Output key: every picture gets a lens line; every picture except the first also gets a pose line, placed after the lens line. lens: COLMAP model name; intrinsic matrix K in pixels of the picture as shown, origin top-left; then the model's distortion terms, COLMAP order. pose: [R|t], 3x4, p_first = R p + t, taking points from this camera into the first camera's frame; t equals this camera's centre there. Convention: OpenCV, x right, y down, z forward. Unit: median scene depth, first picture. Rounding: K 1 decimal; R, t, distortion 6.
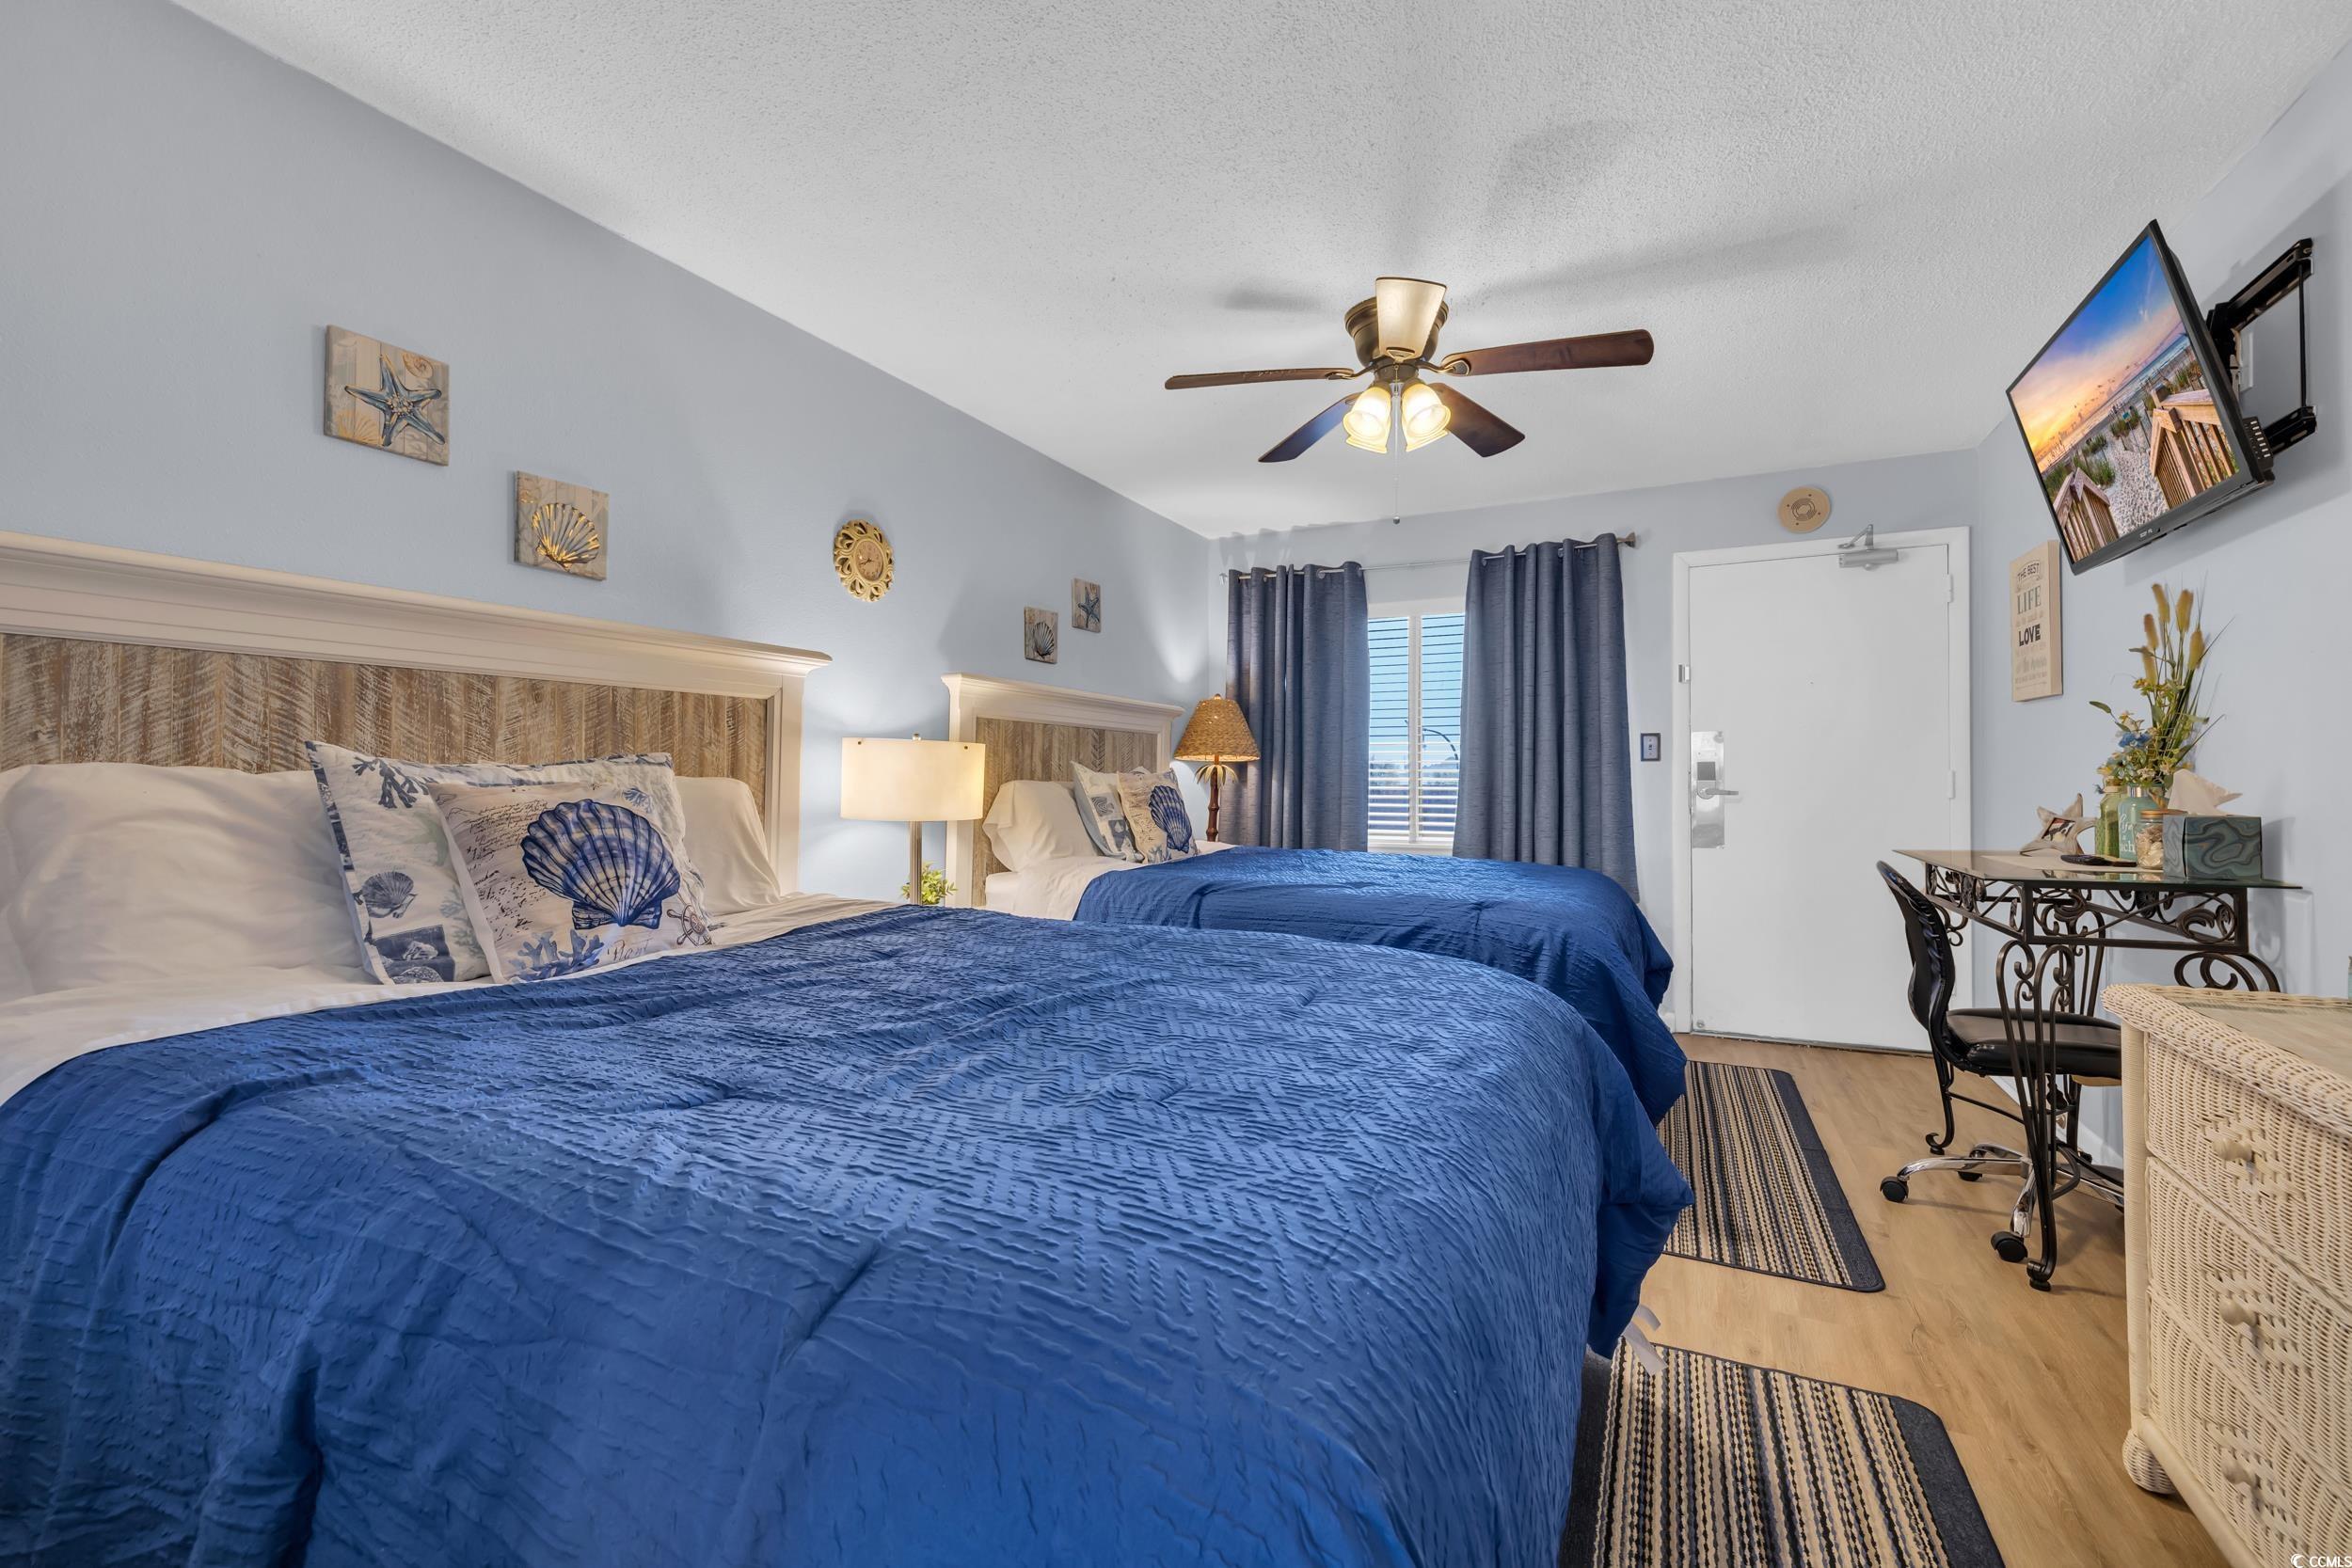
lens RADIAL K [[992.8, 0, 1188.3], [0, 992.8, 777.7], [0, 0, 1]] dist [0.001062, -0.000127]
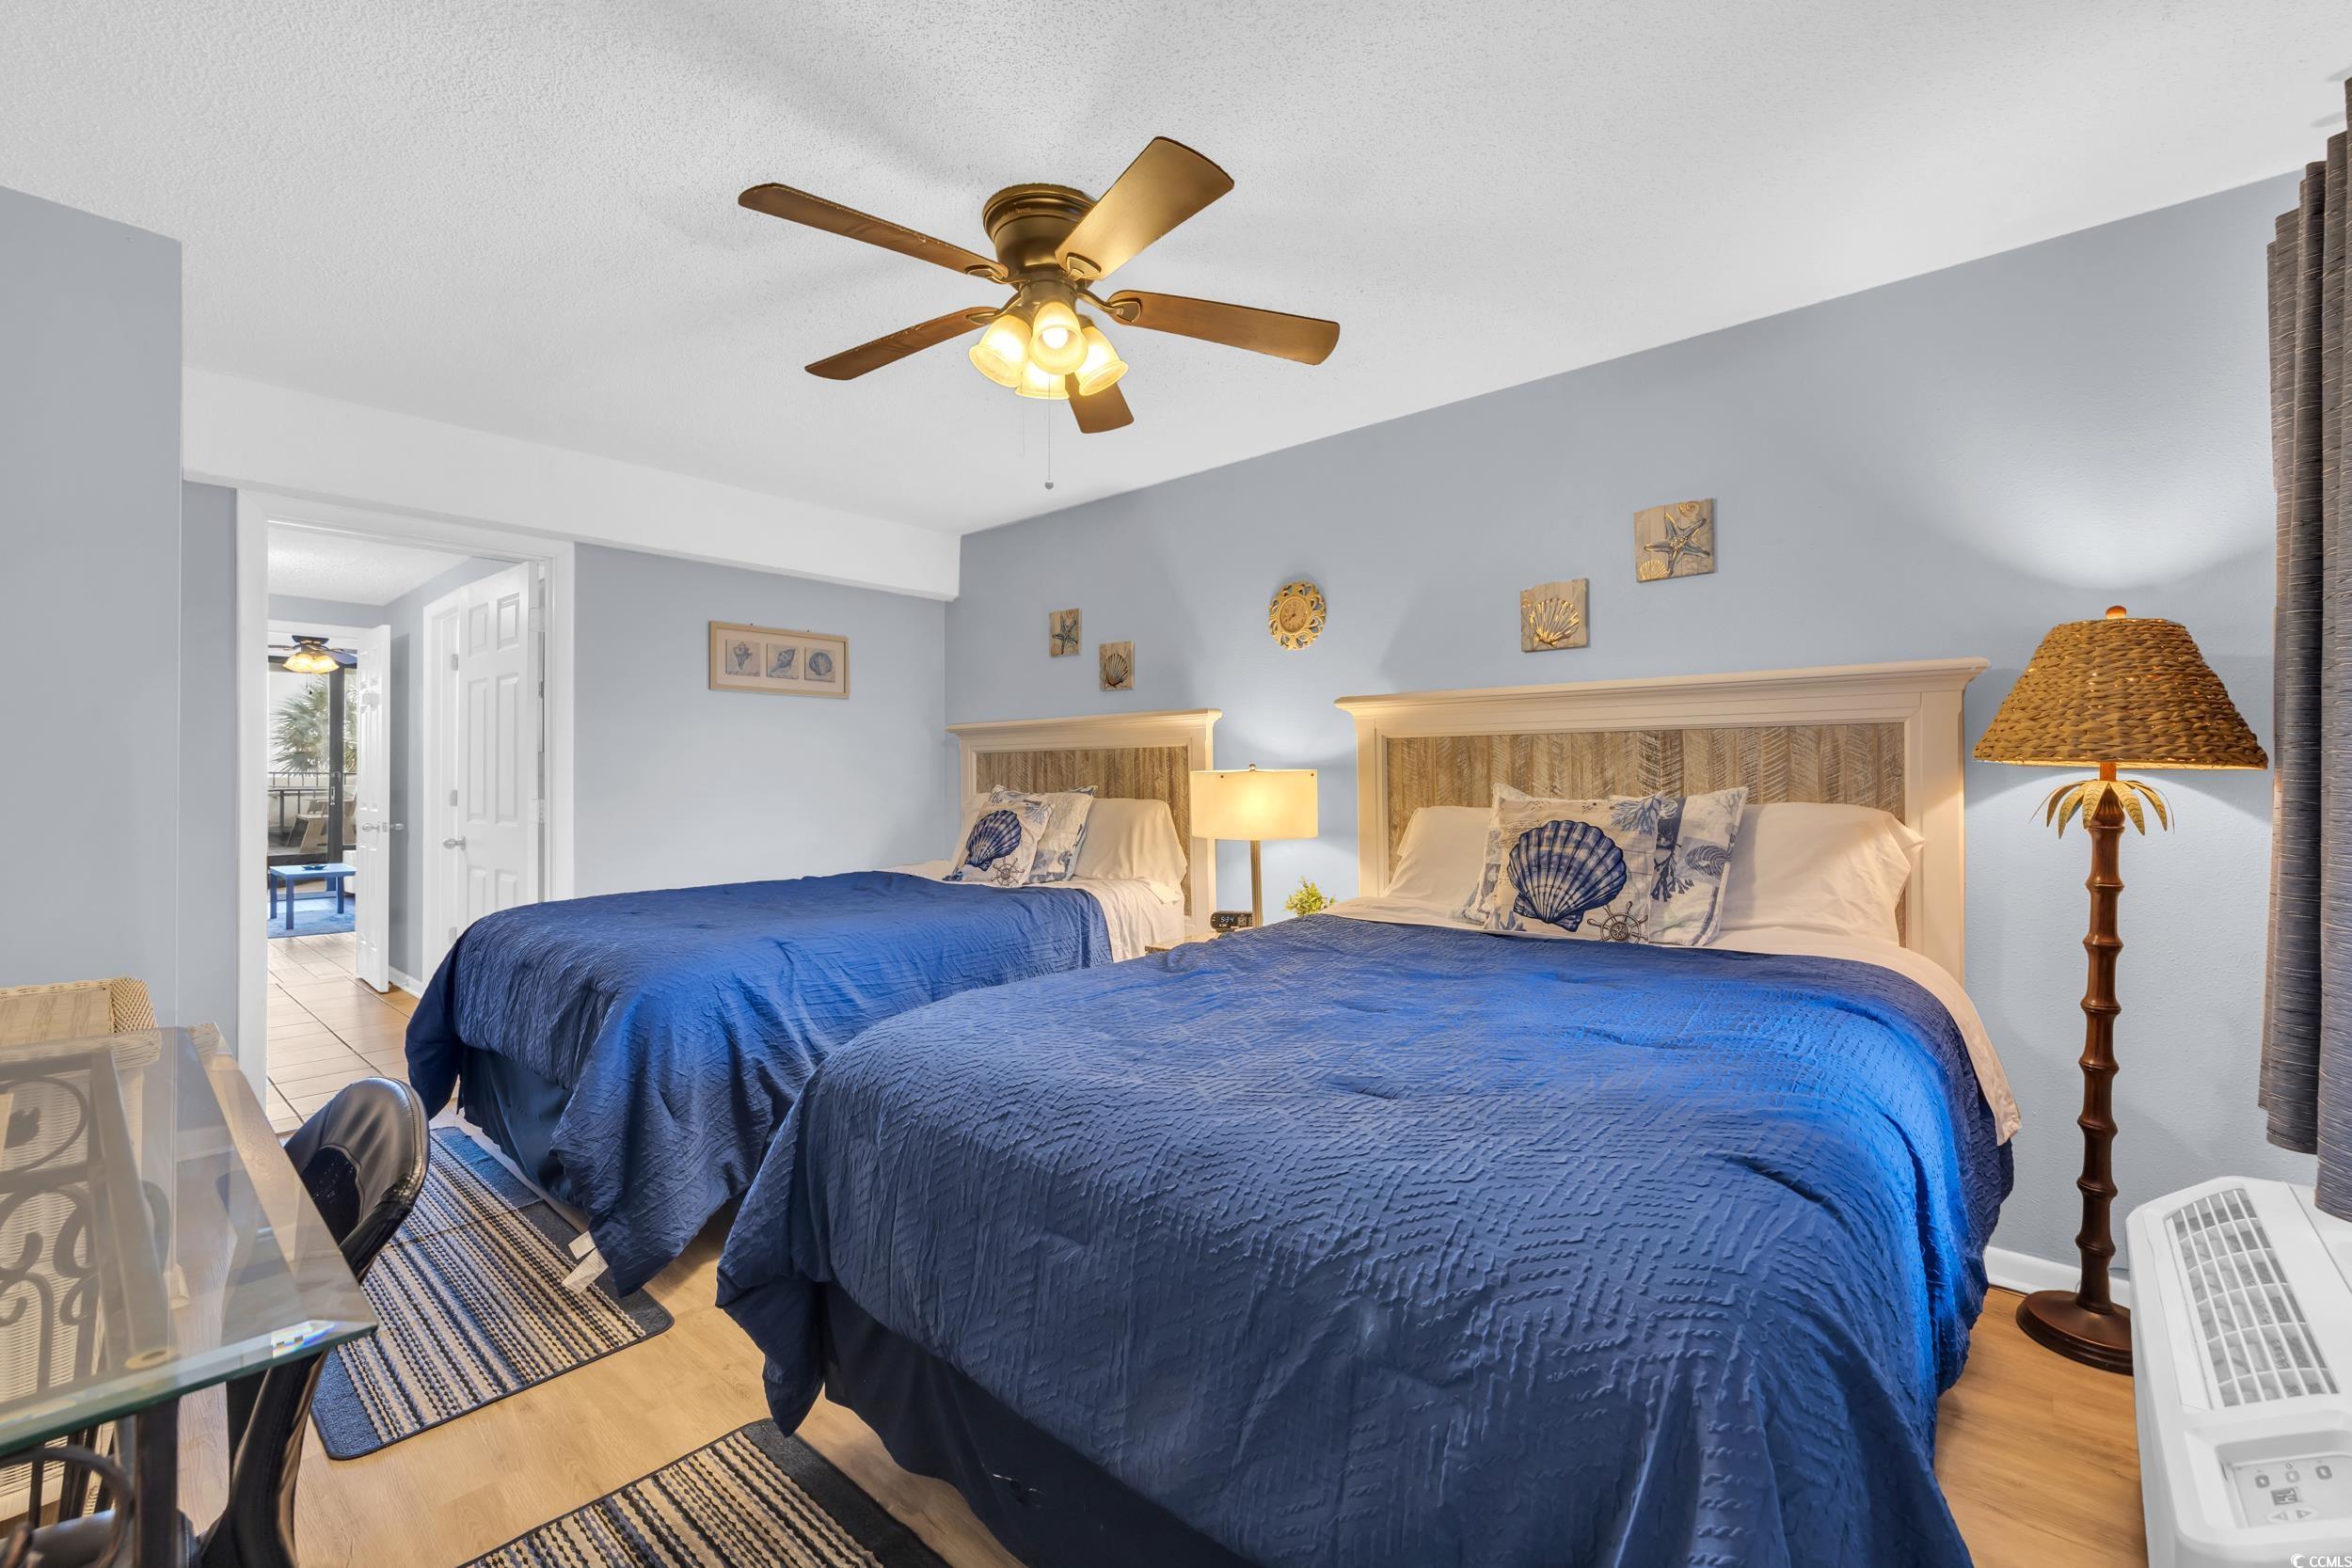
lens RADIAL K [[990.9, 0, 1191.4], [0, 990.9, 781.8], [0, 0, 1]] dist [-0.000486, 0.000541]
pose [[-0.266226, 0.006615, -0.963888, 1.154911], [0.007594, 0.999960, 0.004765, -0.039465], [0.963881, -0.006051, -0.266265, 1.641719]]
